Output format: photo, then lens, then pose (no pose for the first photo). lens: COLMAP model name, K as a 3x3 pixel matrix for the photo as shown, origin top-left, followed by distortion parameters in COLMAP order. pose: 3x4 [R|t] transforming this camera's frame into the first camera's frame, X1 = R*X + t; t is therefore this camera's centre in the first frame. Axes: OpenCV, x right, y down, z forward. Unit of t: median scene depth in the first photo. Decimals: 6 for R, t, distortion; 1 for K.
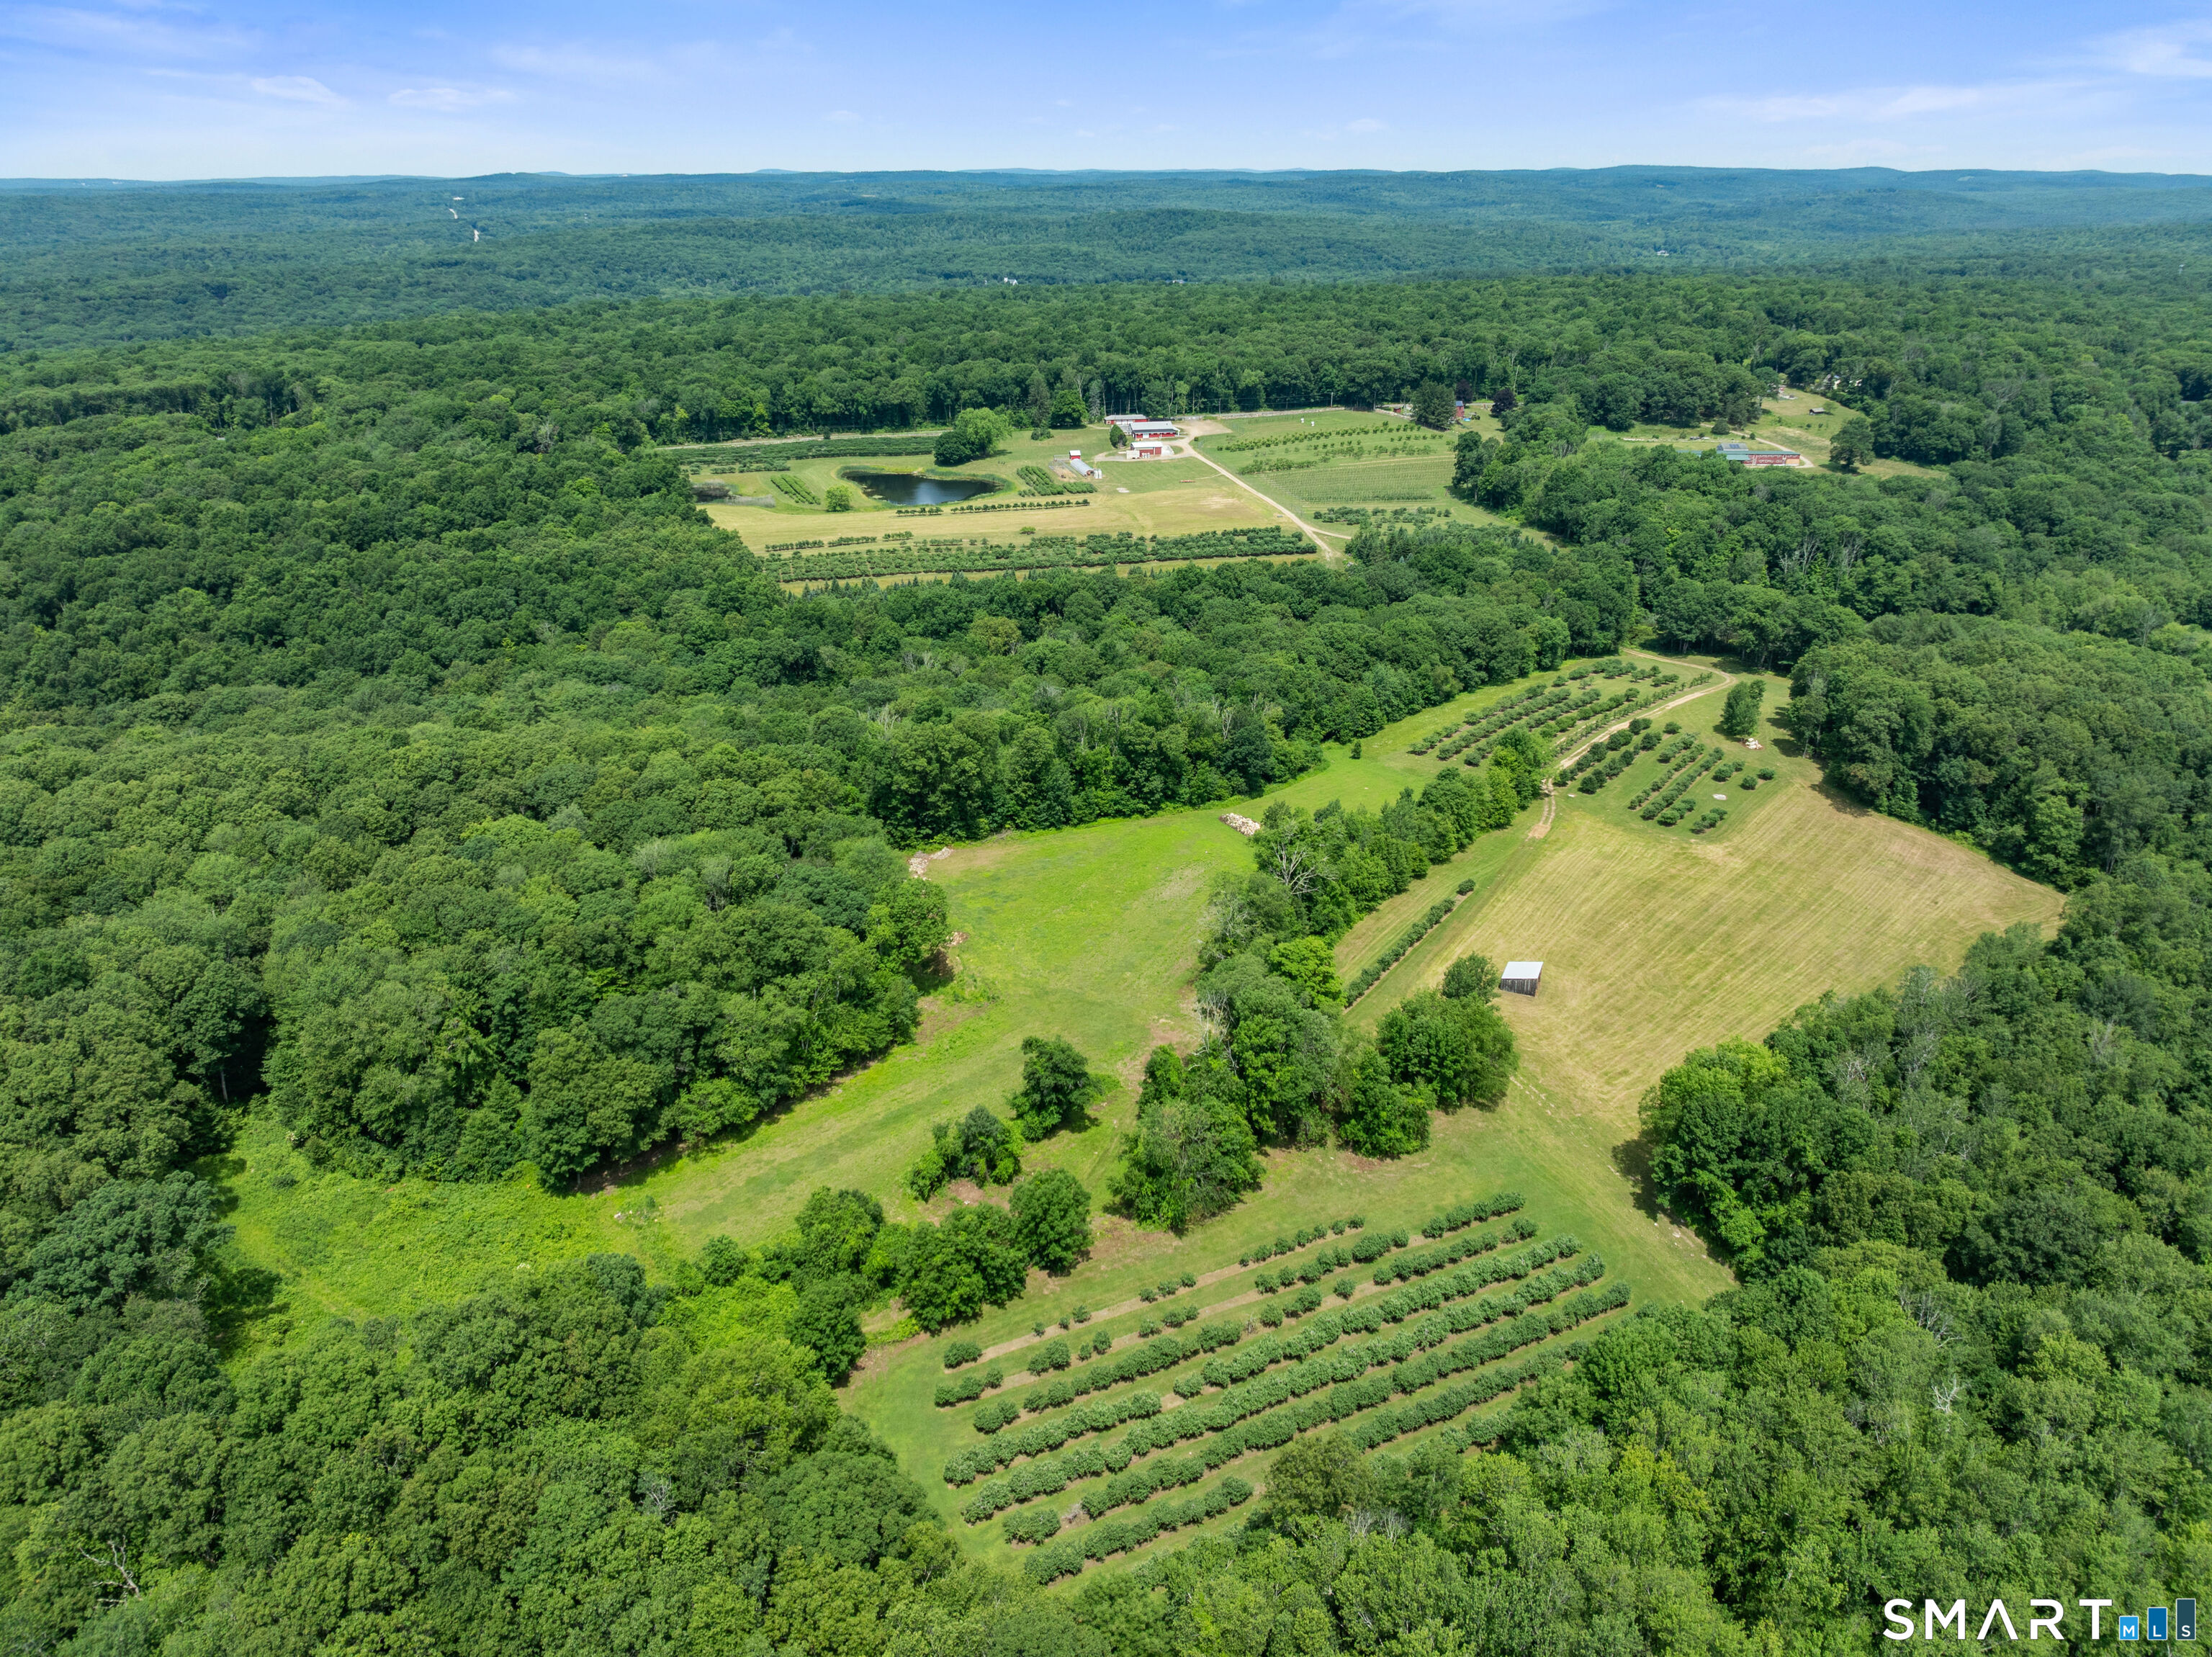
lens RADIAL K [[1644.3, 0, 1106.0], [0, 1644.3, 828.5], [0, 0, 1]] dist [-0.026081, -0.028895]
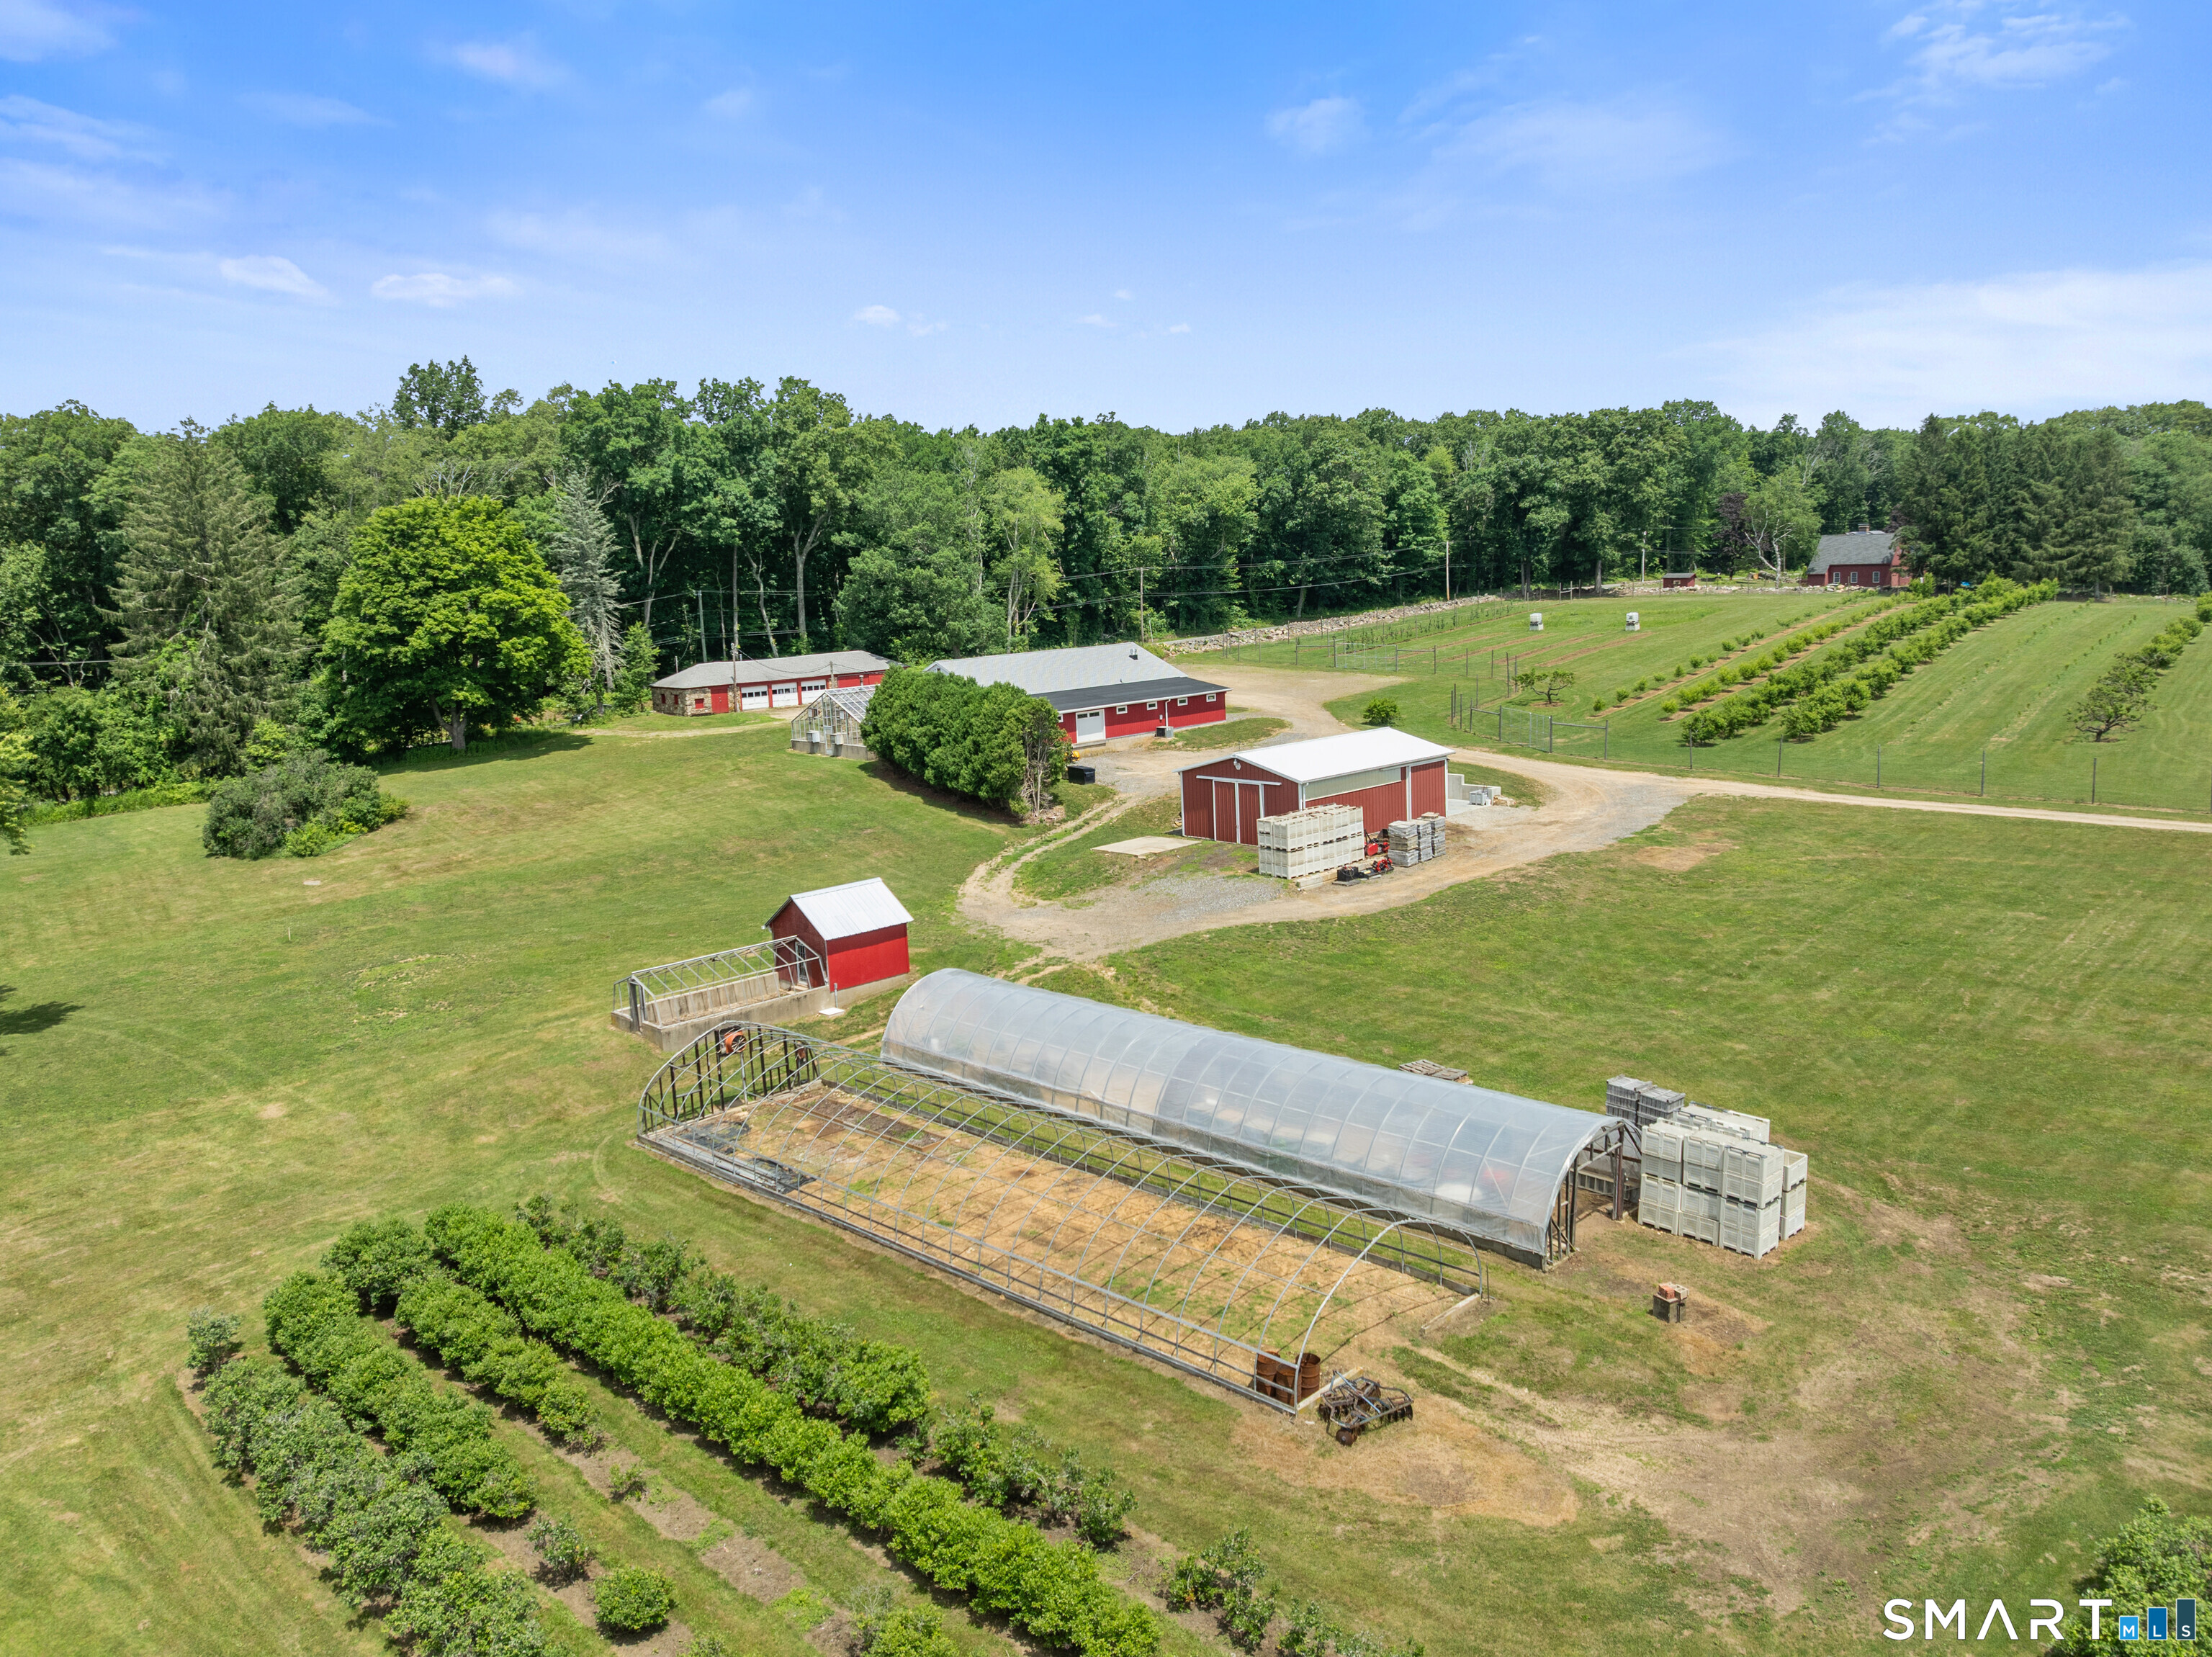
lens RADIAL K [[1644.3, 0, 1106.0], [0, 1644.3, 828.5], [0, 0, 1]] dist [-0.026081, -0.028895]
pose [[0.851622, -0.122475, 0.509647, -0.048719], [0.238905, 0.956147, -0.169434, -0.200678], [-0.466546, 0.266051, 0.843535, 0.857646]]
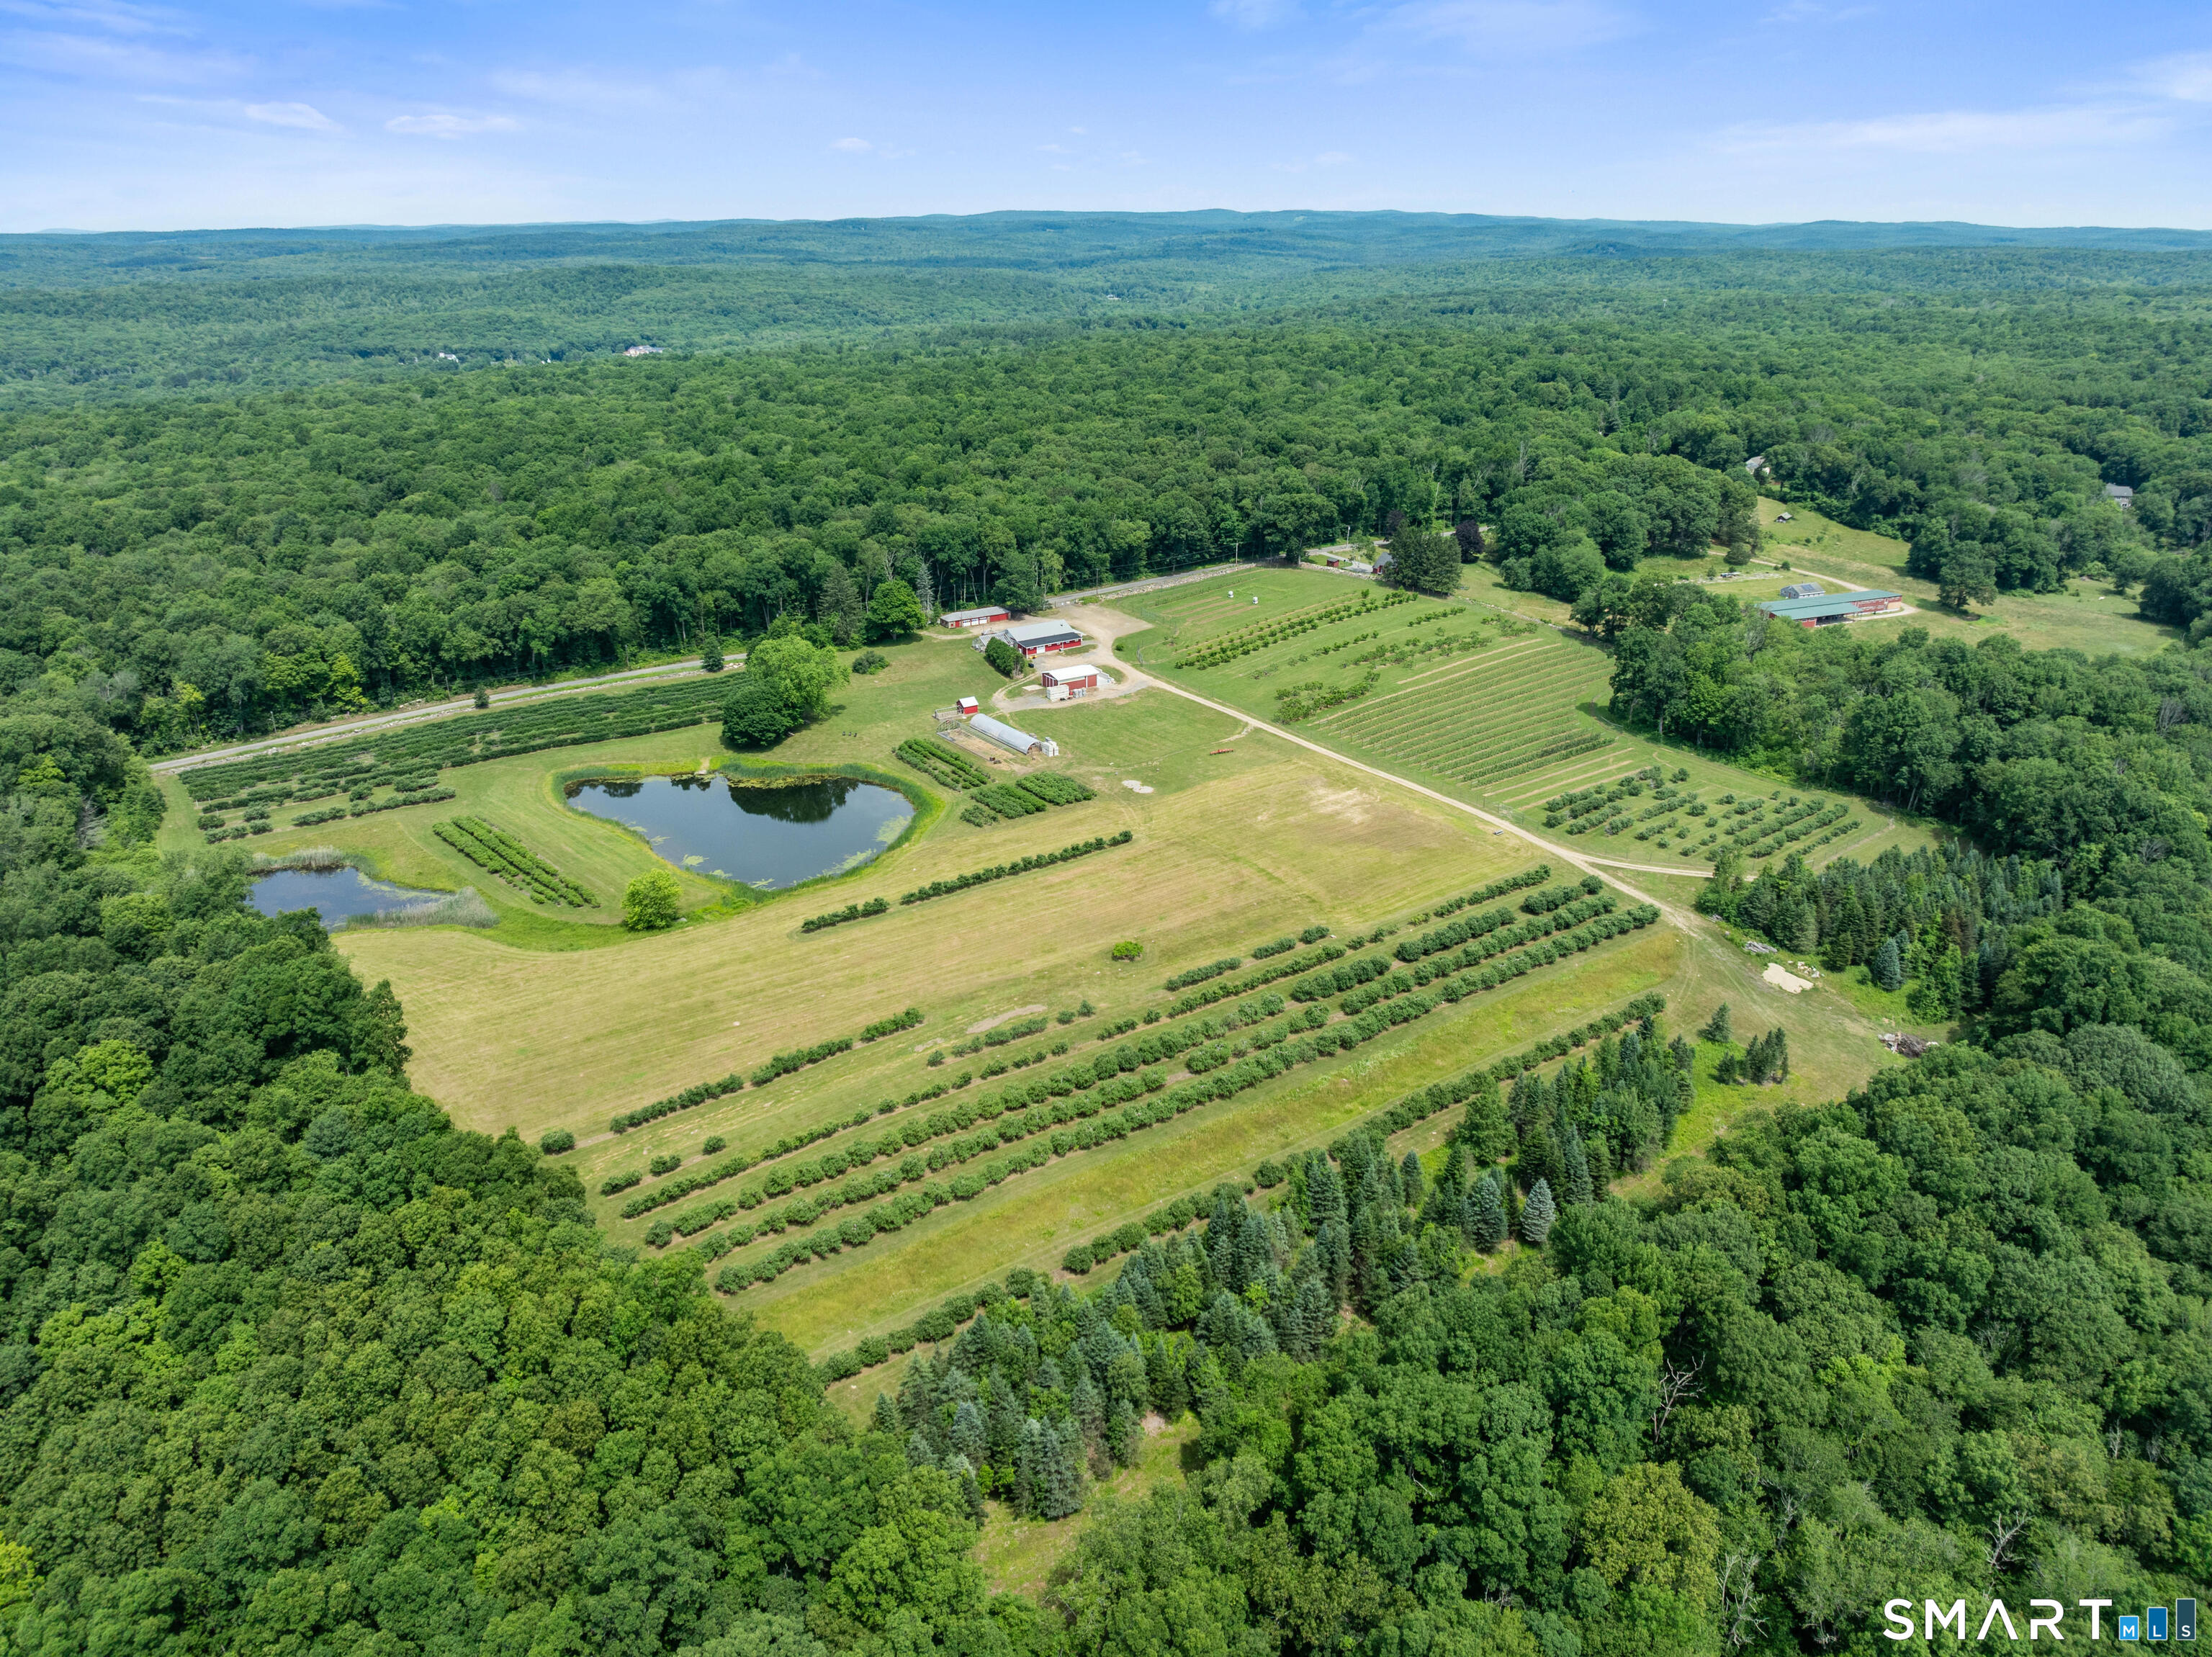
lens RADIAL K [[1584.8, 0, 1106.0], [0, 1584.8, 828.5], [0, 0, 1]] dist [-0.024518, -0.030492]
pose [[0.929236, -0.136666, 0.343281, -0.161753], [0.141417, 0.989886, 0.011287, -0.171985], [-0.341352, 0.038057, 0.939165, 0.426493]]
